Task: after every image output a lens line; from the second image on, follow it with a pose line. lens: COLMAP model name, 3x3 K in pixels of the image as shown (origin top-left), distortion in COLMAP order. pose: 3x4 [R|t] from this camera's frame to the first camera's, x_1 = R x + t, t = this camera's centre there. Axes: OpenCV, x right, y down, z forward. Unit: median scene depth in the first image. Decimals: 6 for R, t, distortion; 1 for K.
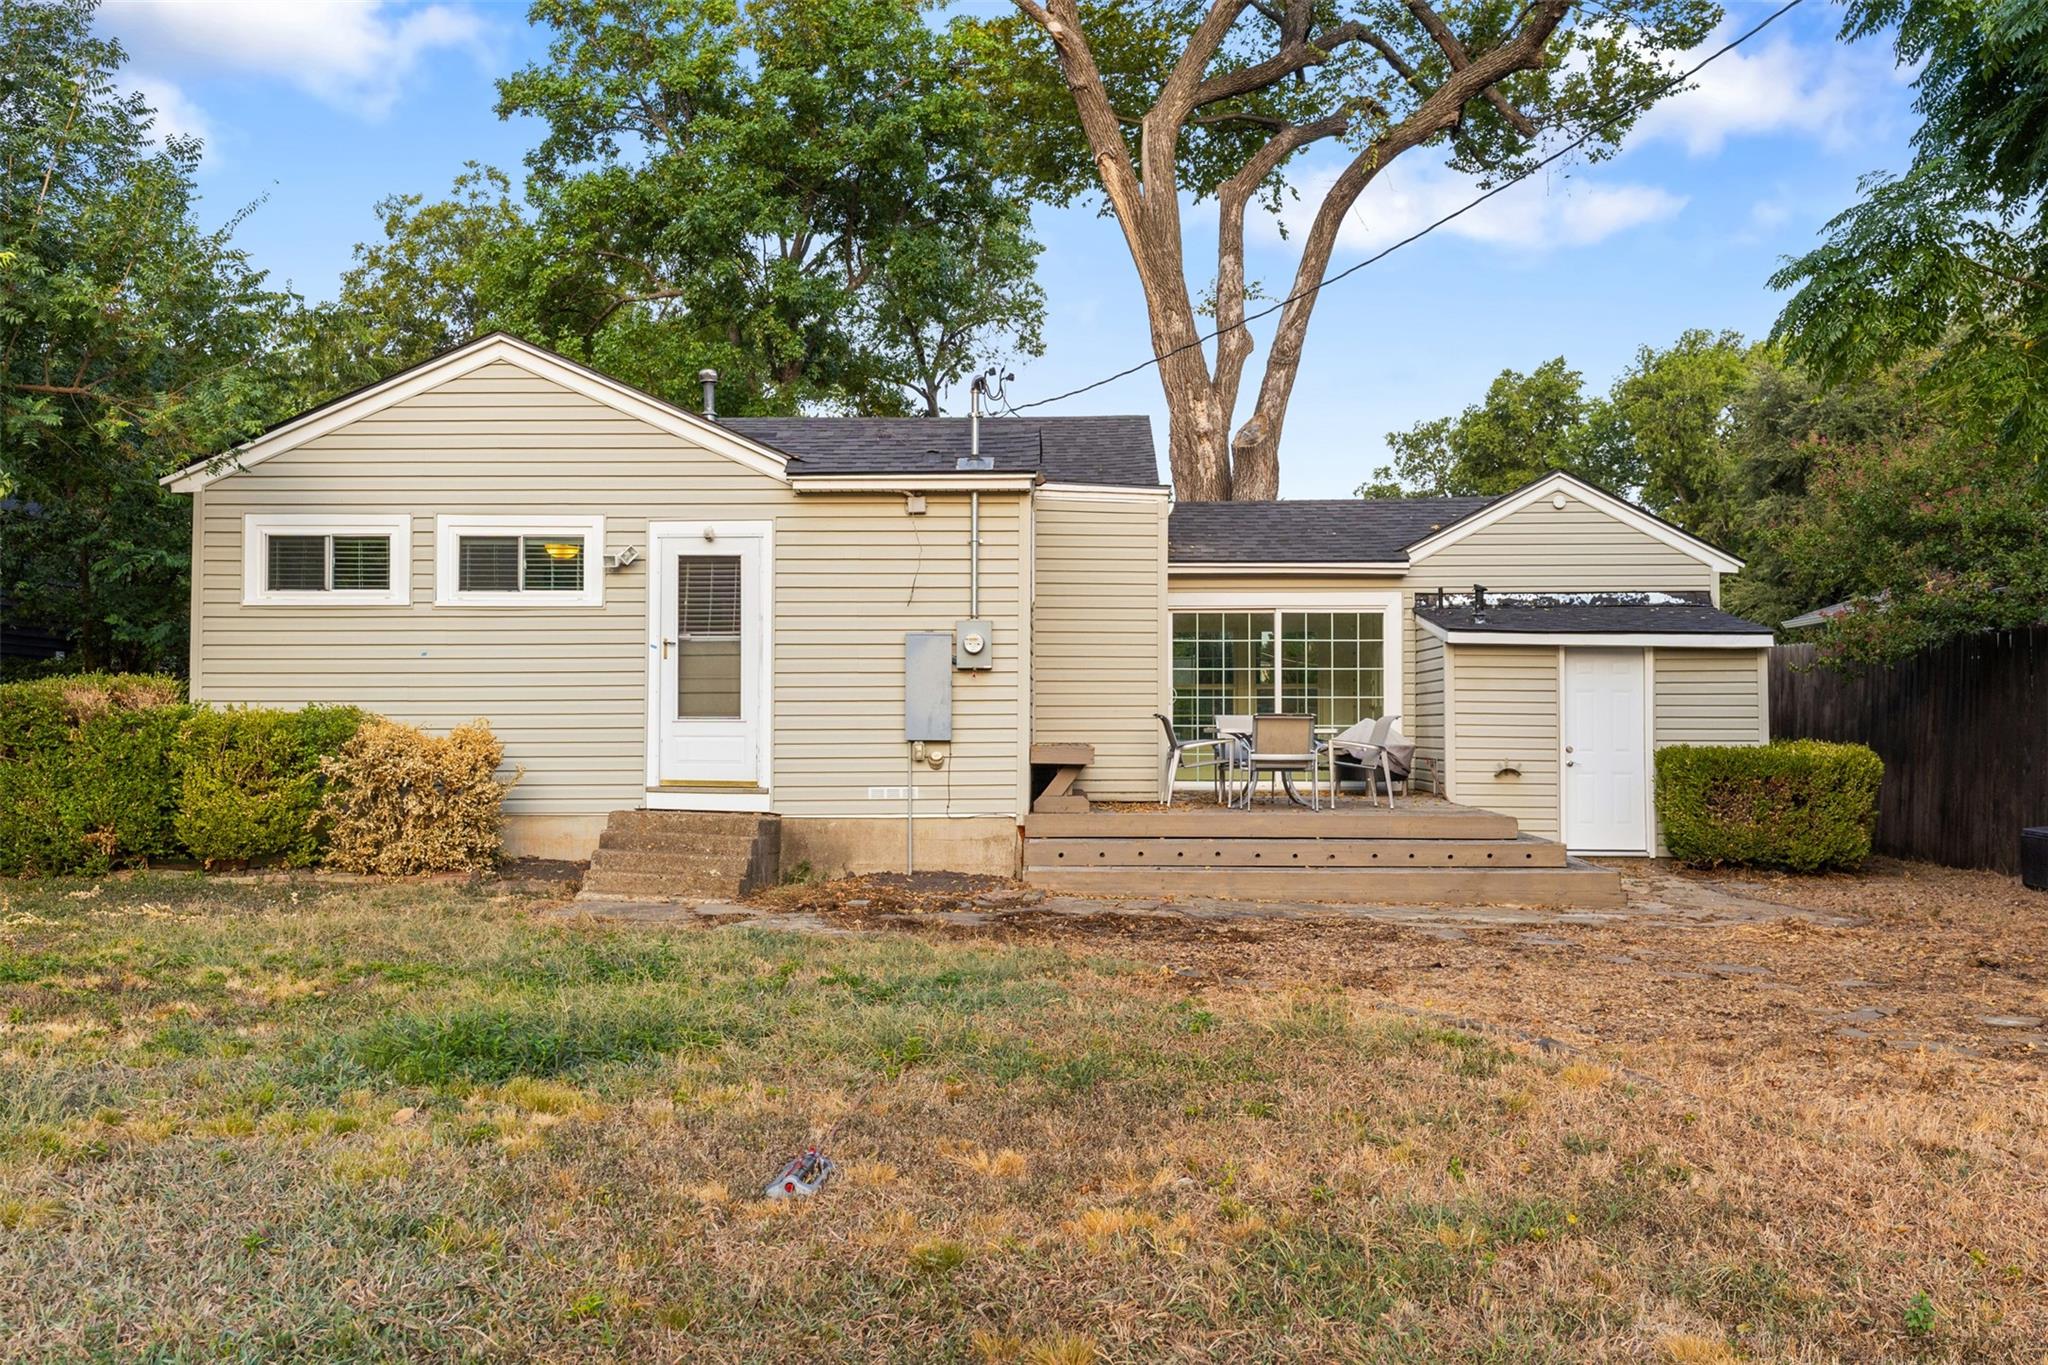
lens RADIAL K [[1996.1, 0, 1024.0], [0, 1996.1, 682.5], [0, 0, 1]] dist [0.012225, 0.006343]
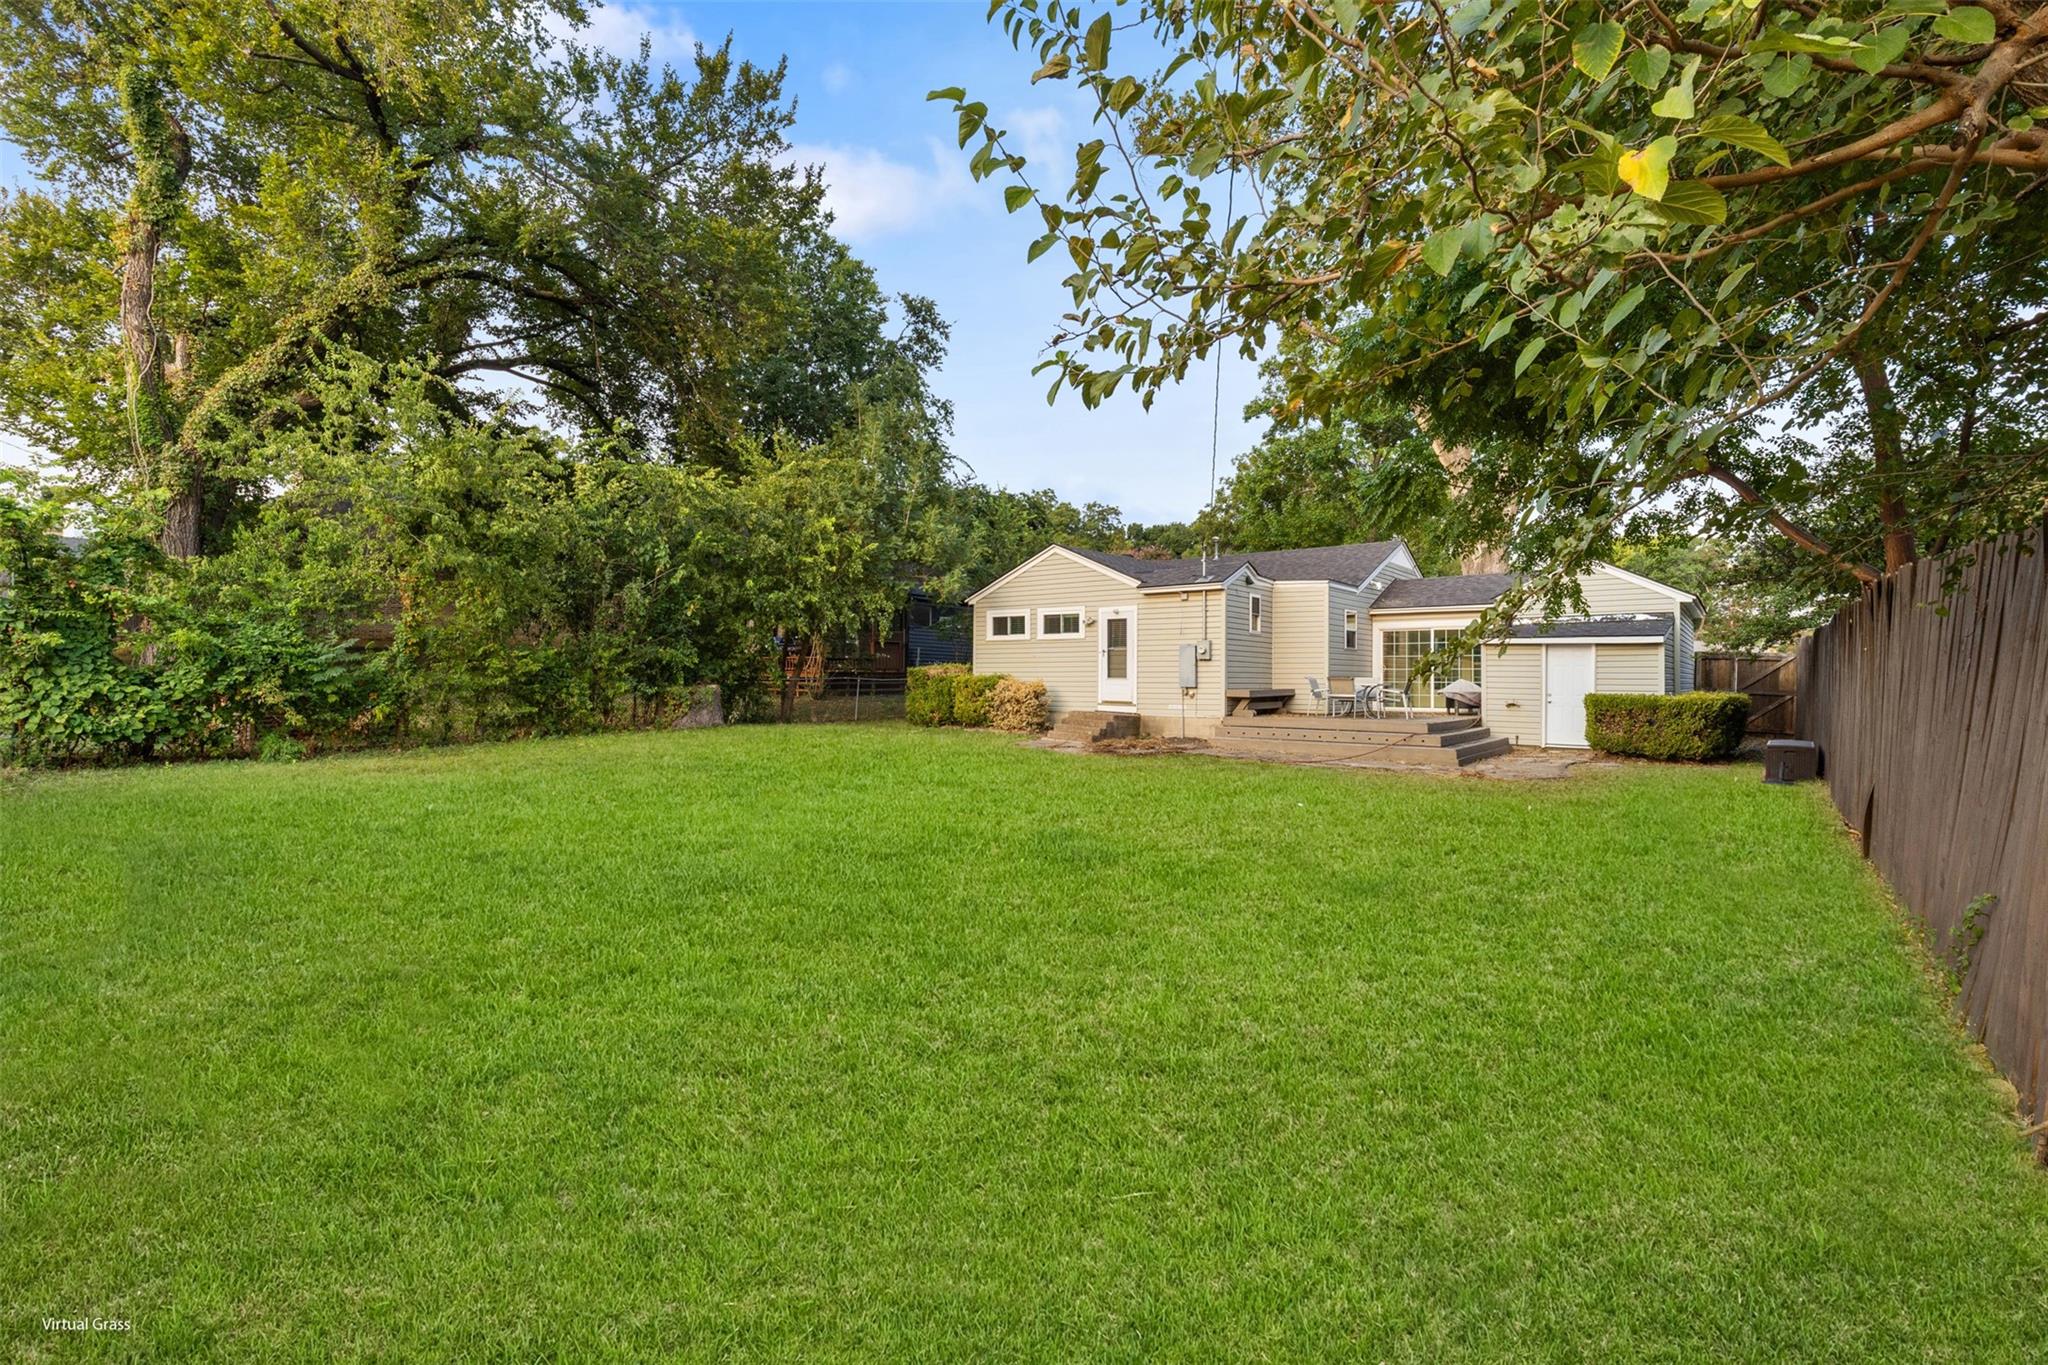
lens RADIAL K [[933.7, 0, 1024.0], [0, 933.7, 682.5], [0, 0, 1]] dist [0.000309, -0.000076]
pose [[0.800796, 0.005079, -0.598916, 0.501839], [0.008703, 0.999760, 0.020114, -0.003144], [0.598874, -0.021319, 0.800559, -0.098029]]
